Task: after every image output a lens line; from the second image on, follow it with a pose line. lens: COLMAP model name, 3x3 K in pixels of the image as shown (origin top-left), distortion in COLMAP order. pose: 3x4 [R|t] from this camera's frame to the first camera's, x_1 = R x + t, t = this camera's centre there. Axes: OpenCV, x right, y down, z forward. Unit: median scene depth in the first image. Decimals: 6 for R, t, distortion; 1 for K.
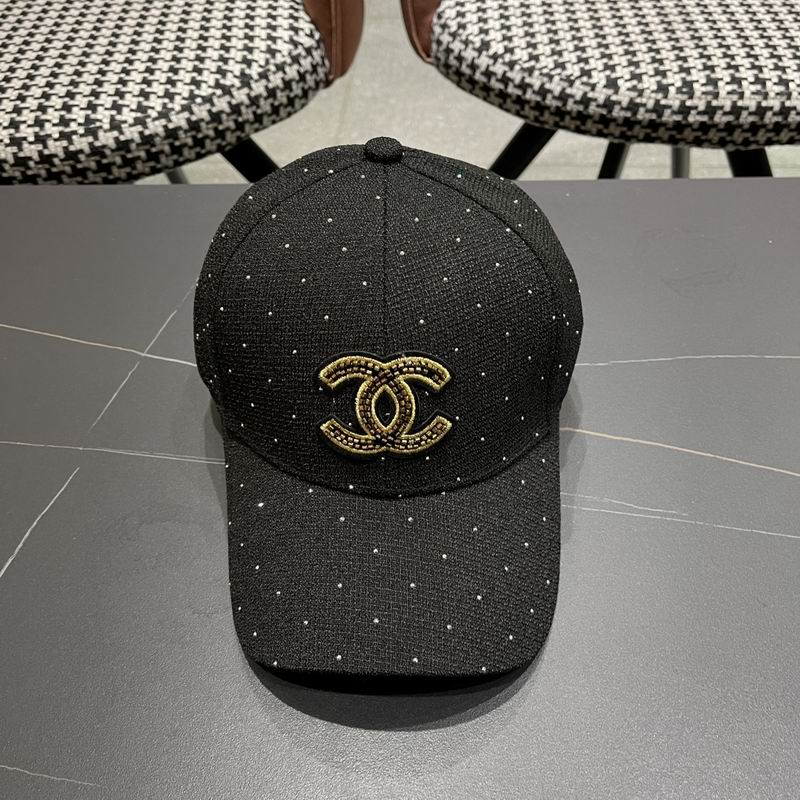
lens RADIAL K [[838.8, 0, 398.6], [0, 838.8, 398.1], [0, 0, 1]] dist [0.023485, 0.000000]
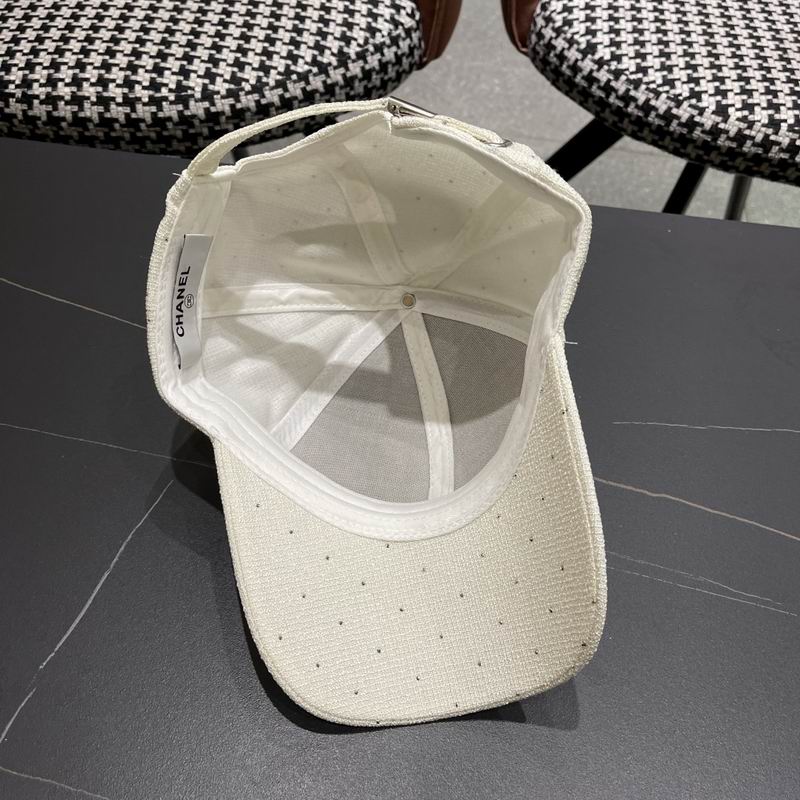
lens RADIAL K [[838.8, 0, 395.4], [0, 838.8, 401.4], [0, 0, 1]] dist [0.023485, 0.000000]
pose [[0.993196, 0.114695, 0.020149, -0.097906], [-0.115963, 0.989938, 0.081088, -0.077478], [-0.010646, -0.082873, 0.996503, 0.013125]]
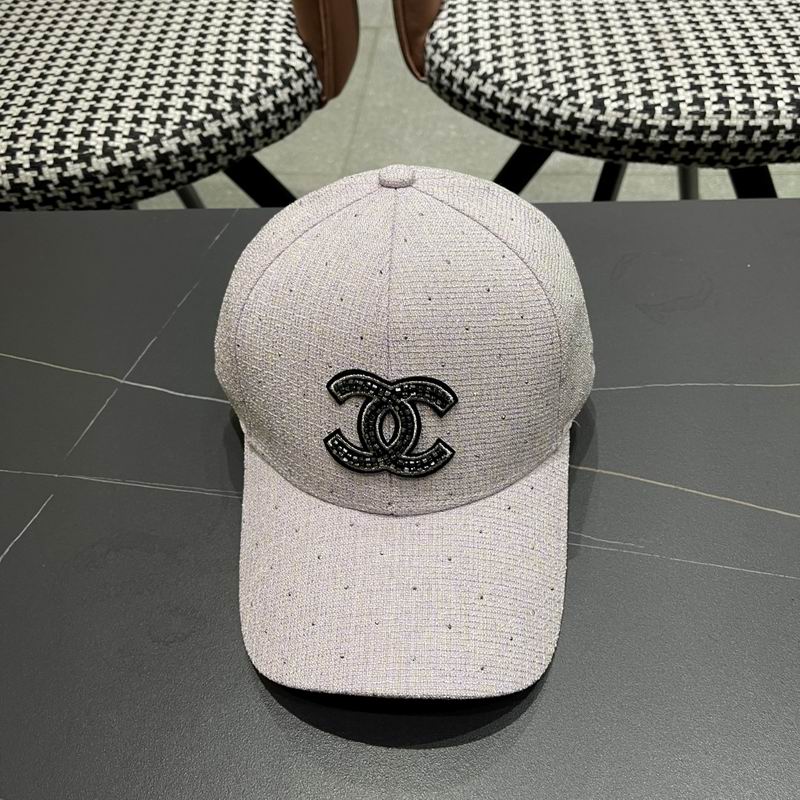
lens RADIAL K [[838.8, 0, 397.4], [0, 838.8, 397.6], [0, 0, 1]] dist [0.023485, 0.000000]
pose [[0.999253, 0.001048, -0.038634, 0.052490], [-0.001061, 0.999999, -0.000325, -0.023410], [0.038634, 0.000365, 0.999253, -0.008594]]
